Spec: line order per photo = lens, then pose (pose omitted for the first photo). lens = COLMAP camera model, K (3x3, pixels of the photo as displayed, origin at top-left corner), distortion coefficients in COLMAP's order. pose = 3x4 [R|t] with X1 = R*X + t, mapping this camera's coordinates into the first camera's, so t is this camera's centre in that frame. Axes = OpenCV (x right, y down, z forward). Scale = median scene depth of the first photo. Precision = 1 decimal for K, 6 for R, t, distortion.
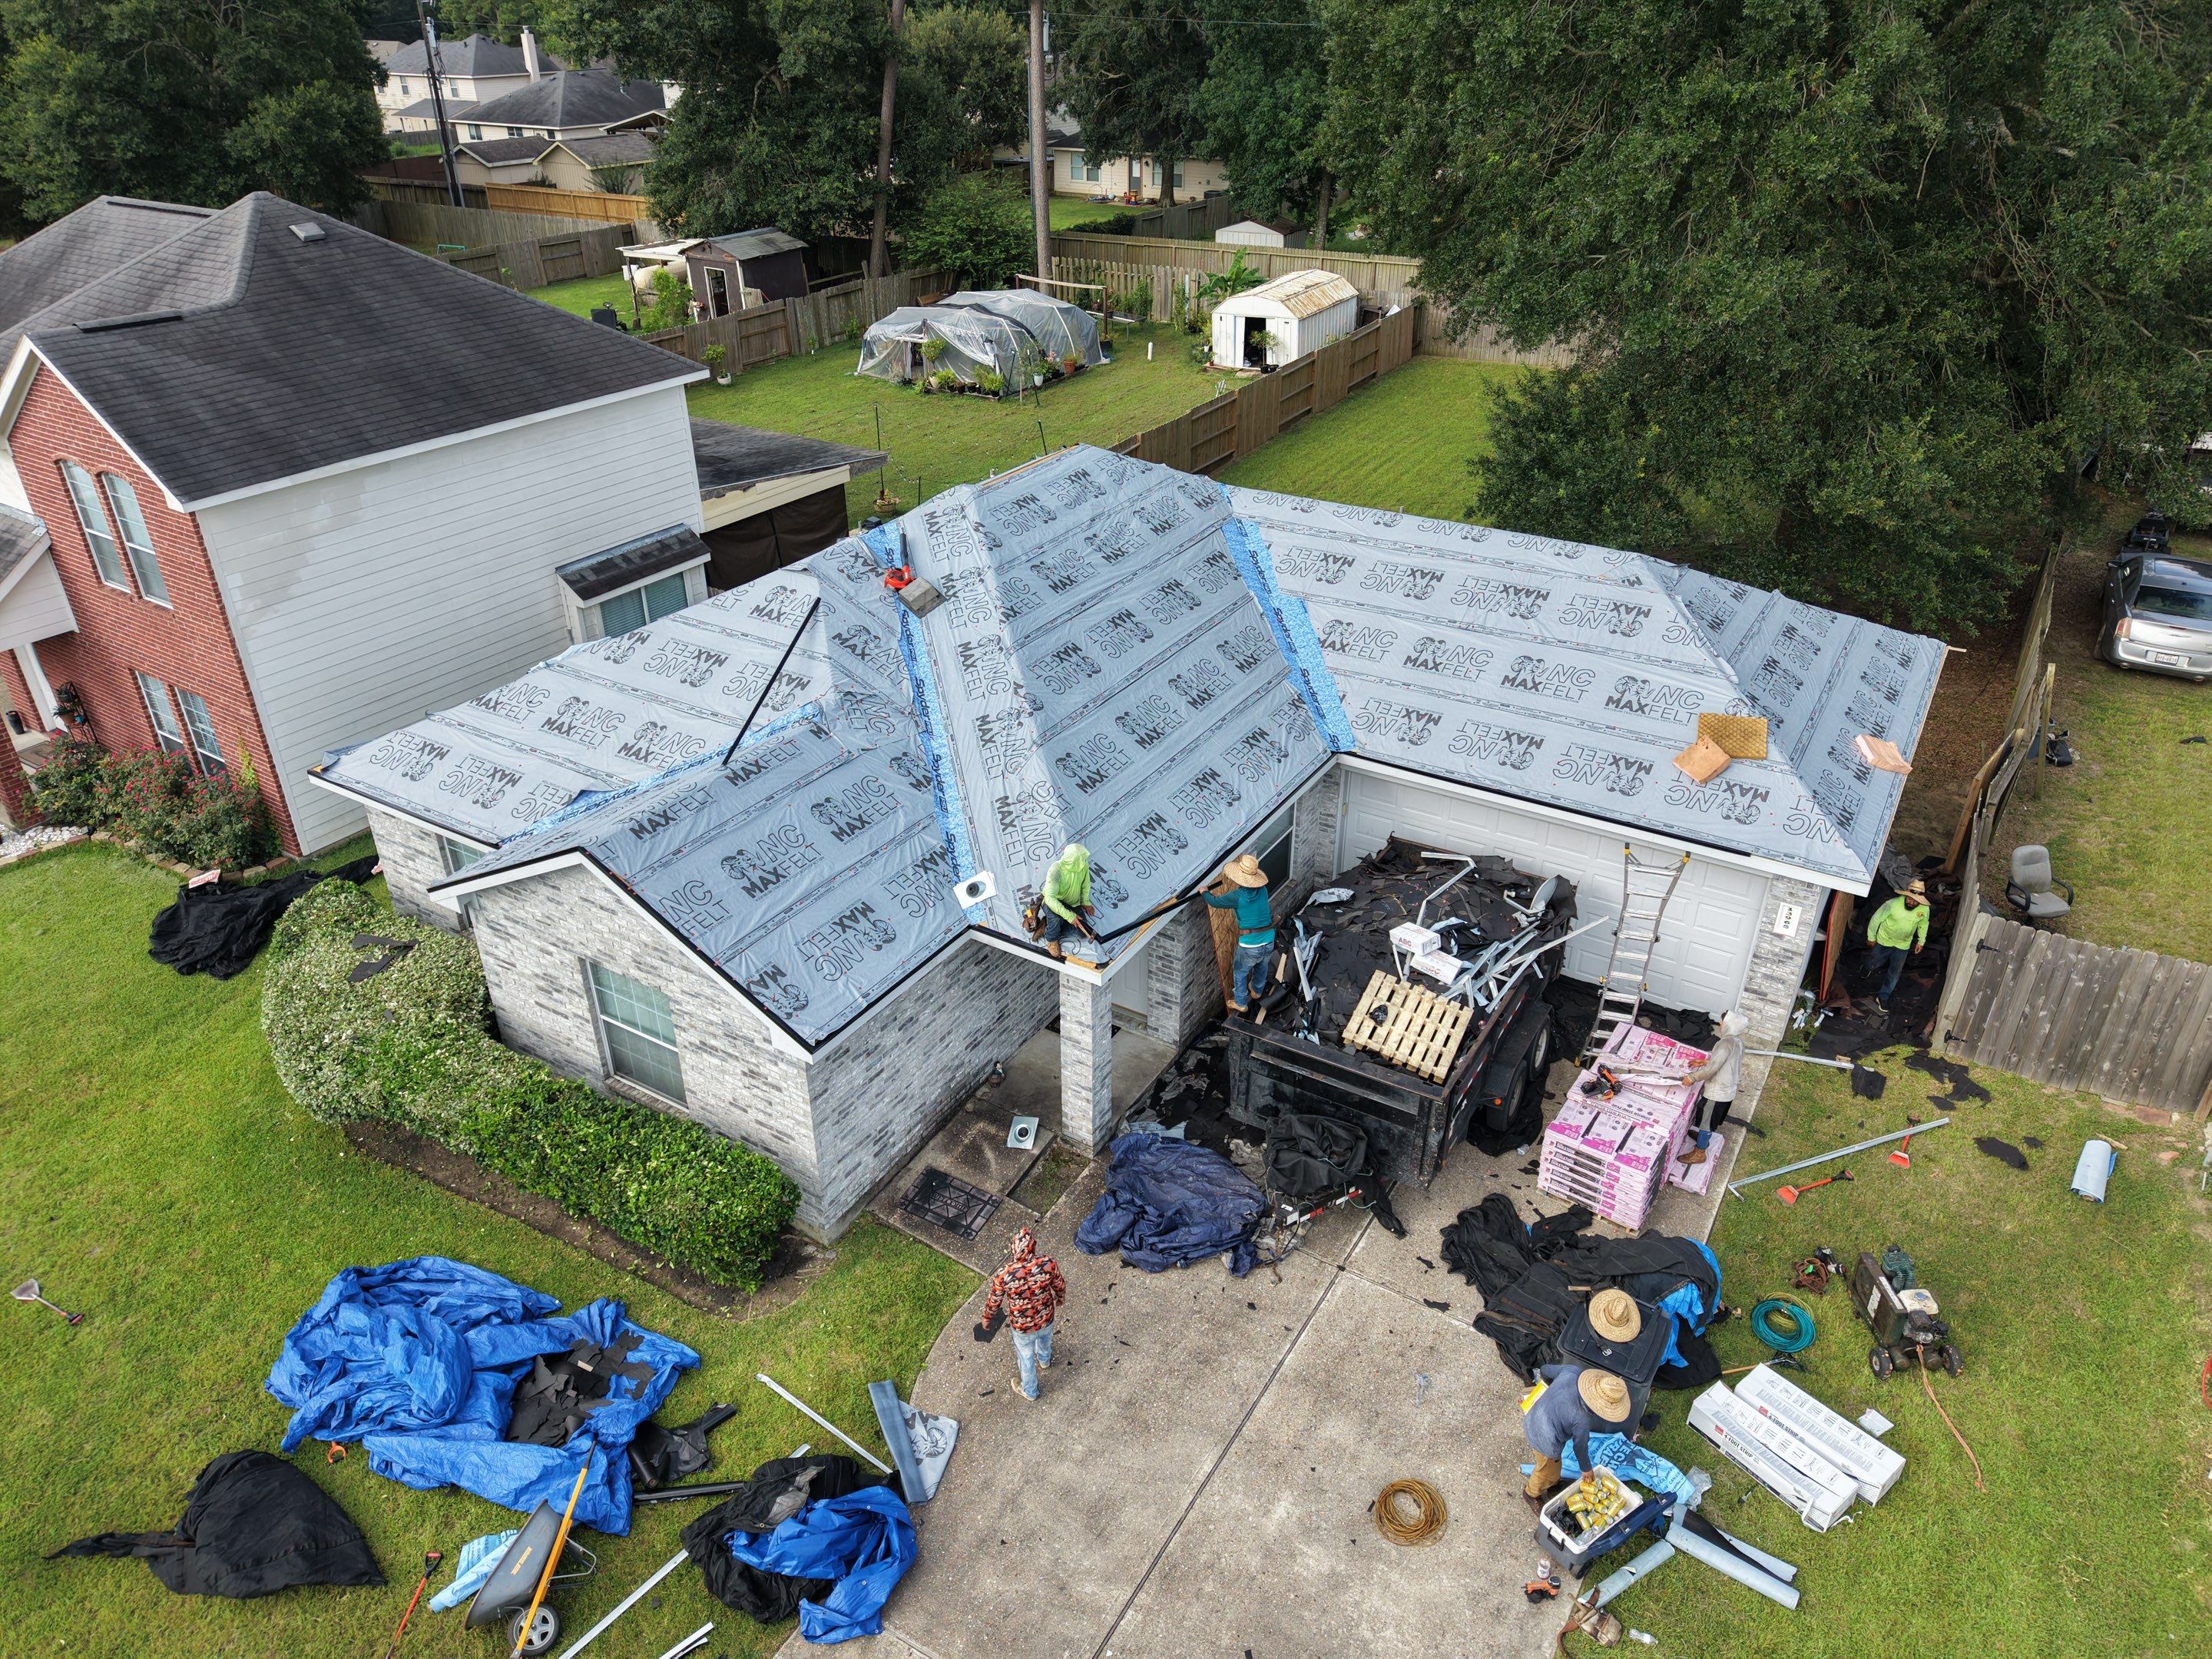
lens RADIAL K [[1468.4, 0, 1103.2], [0, 1468.4, 830.2], [0, 0, 1]] dist [0.031770, -0.031154]
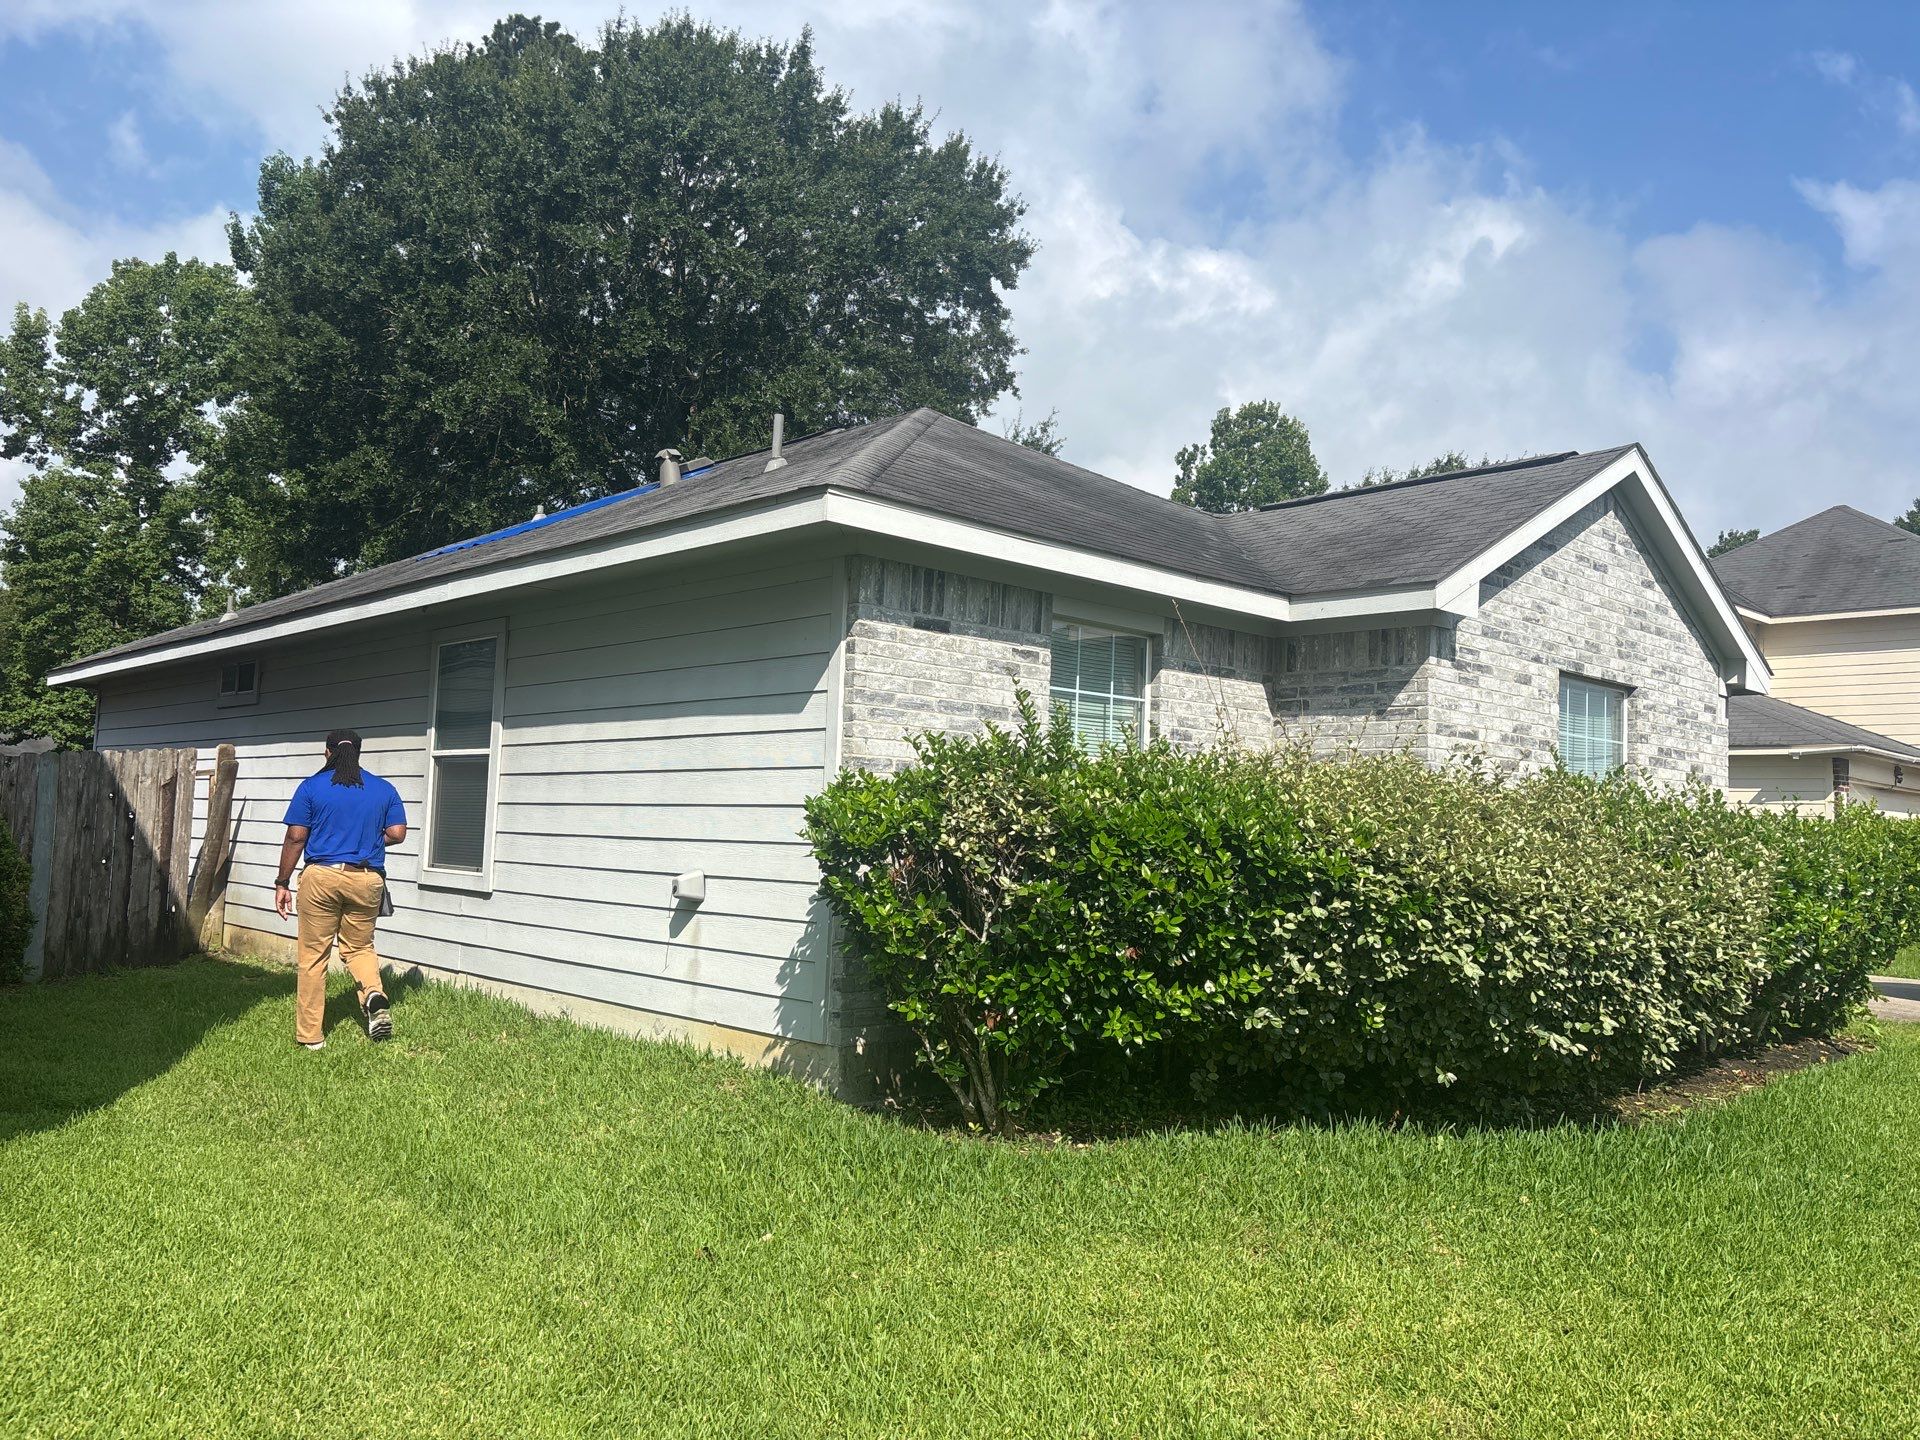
lens RADIAL K [[1446.5, 0, 960.0], [0, 1446.5, 720.0], [0, 0, 1]] dist [0.033344, -0.062991]
pose [[0.260848, 0.085080, 0.961623, -0.972814], [0.448427, 0.871444, -0.198741, 0.107092], [-0.854910, 0.483059, 0.189163, 1.047496]]
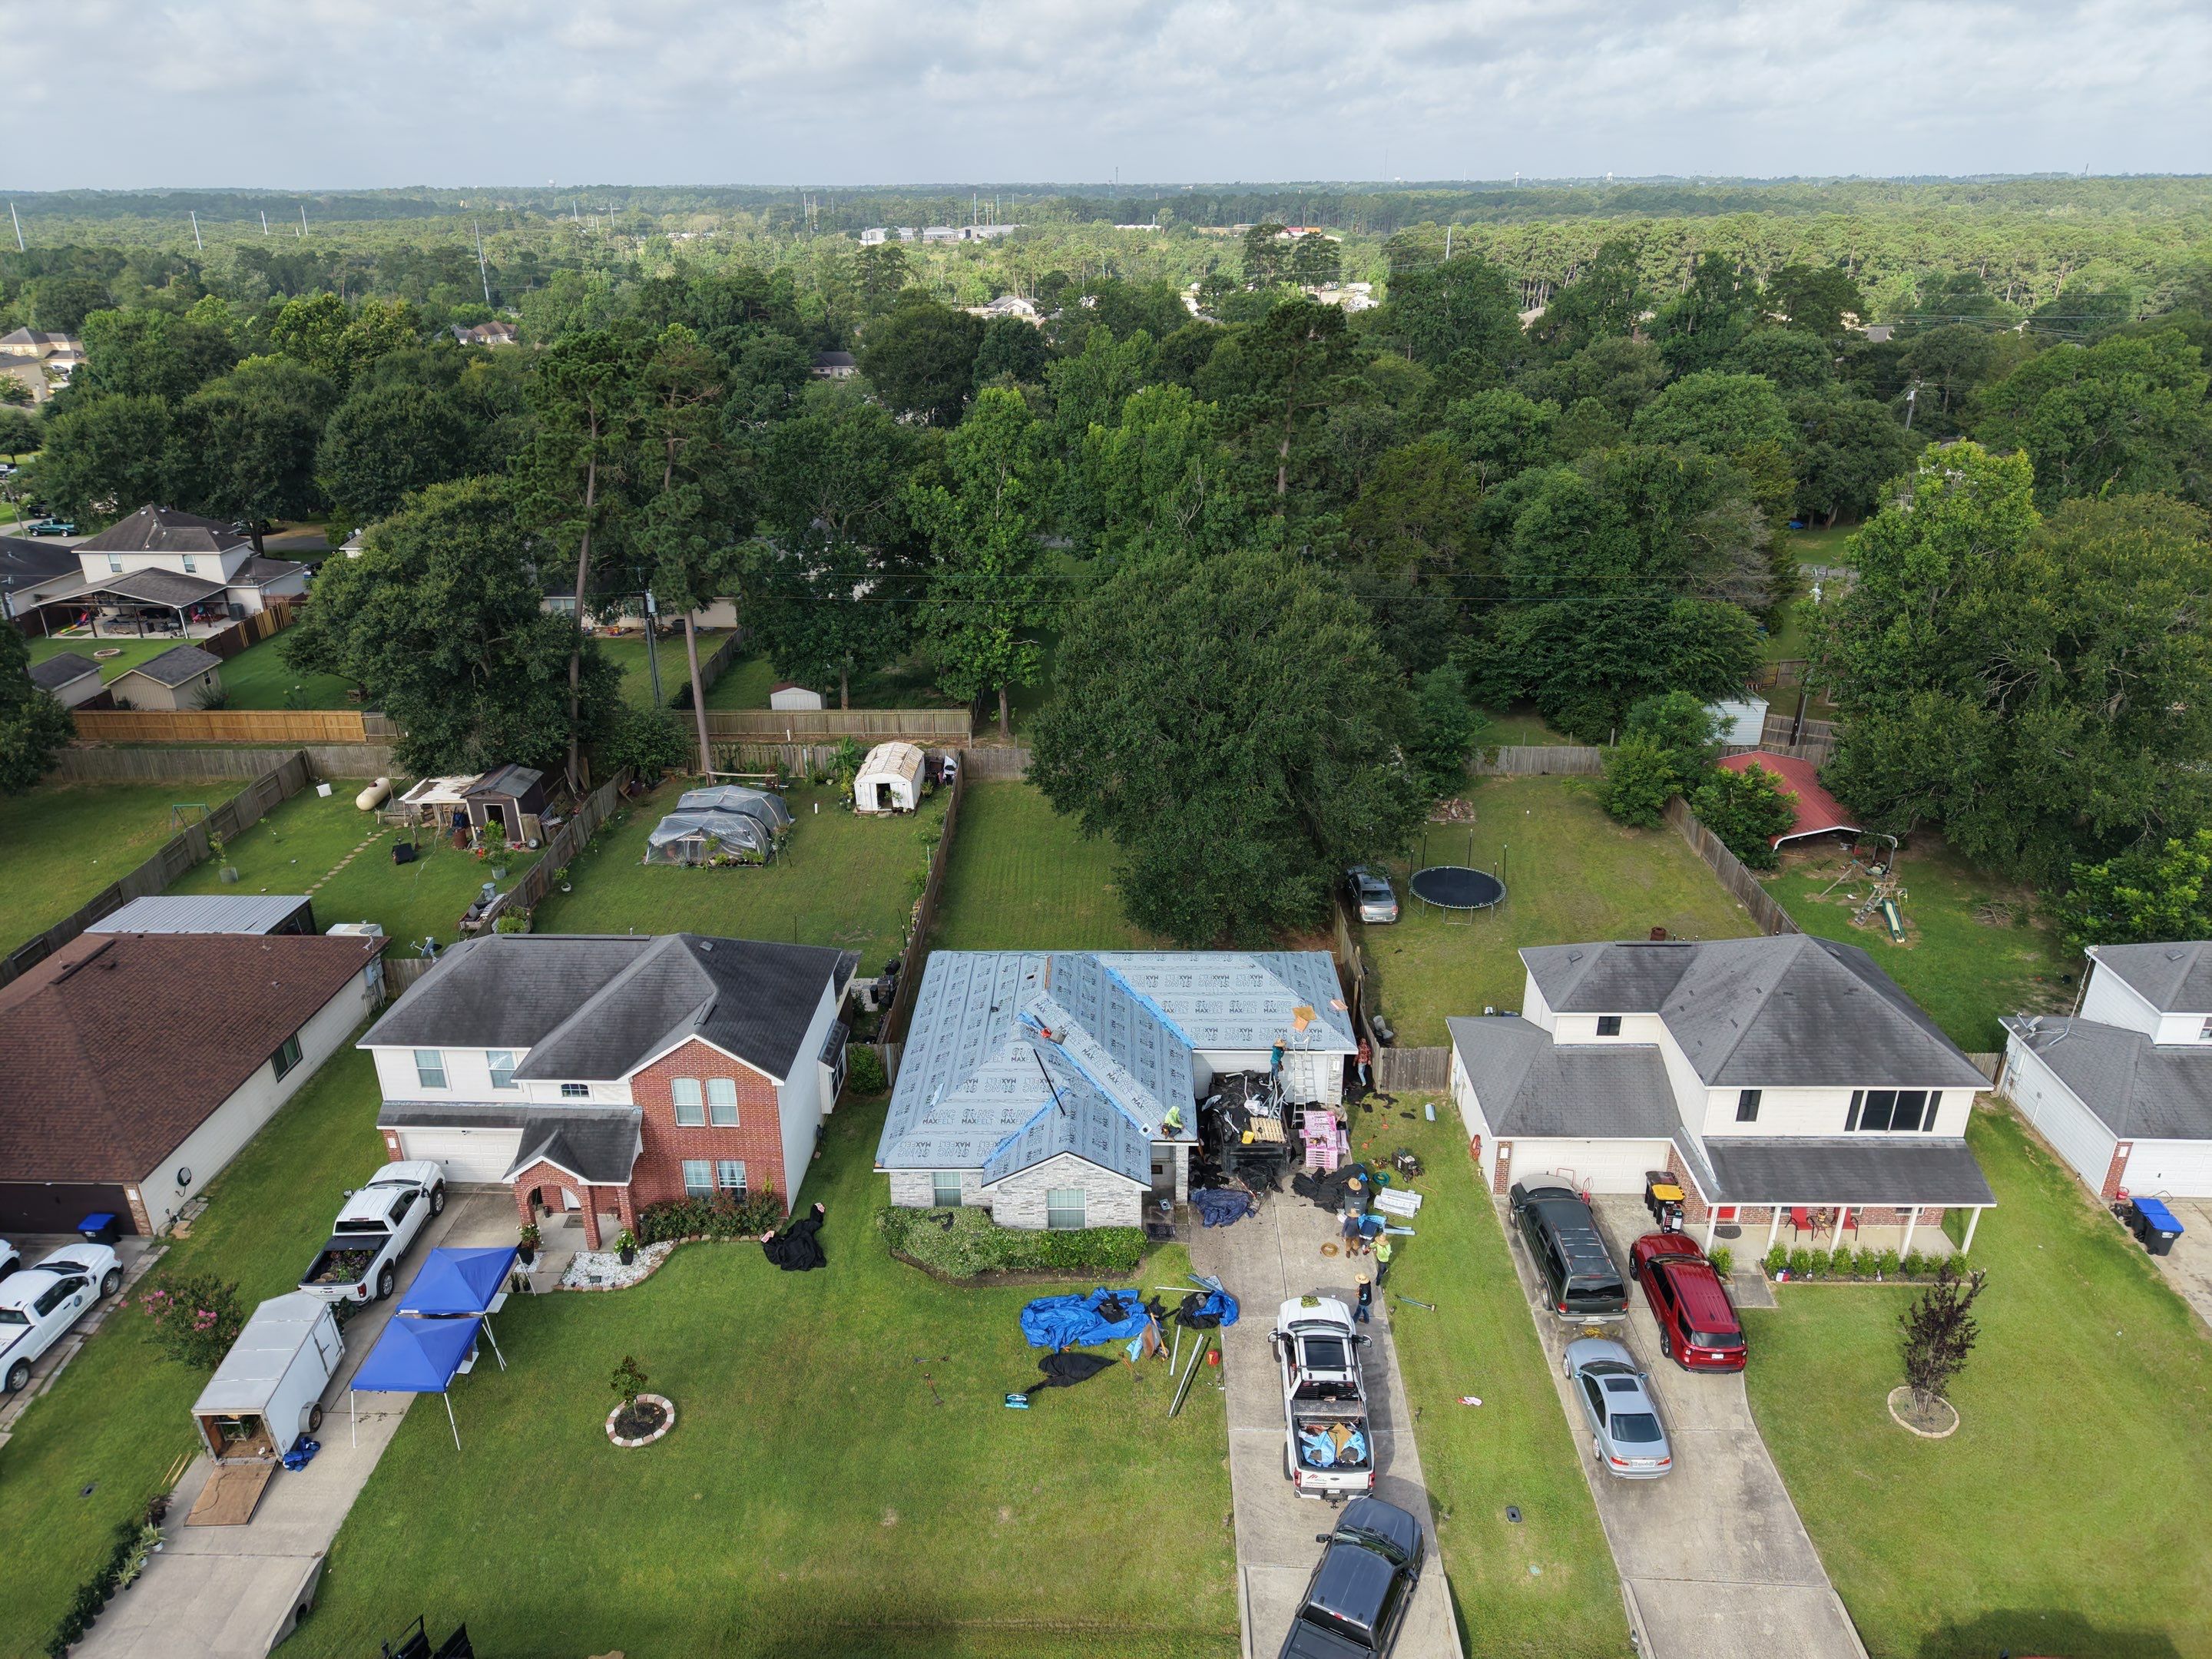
lens RADIAL K [[1477.1, 0, 1106.5], [0, 1477.1, 822.4], [0, 0, 1]] dist [0.139596, -0.322073]
pose [[0.853957, -0.203374, 0.478953, -1.492290], [0.258709, 0.964571, -0.051691, -0.435990], [-0.451472, 0.168052, 0.876317, -1.810723]]
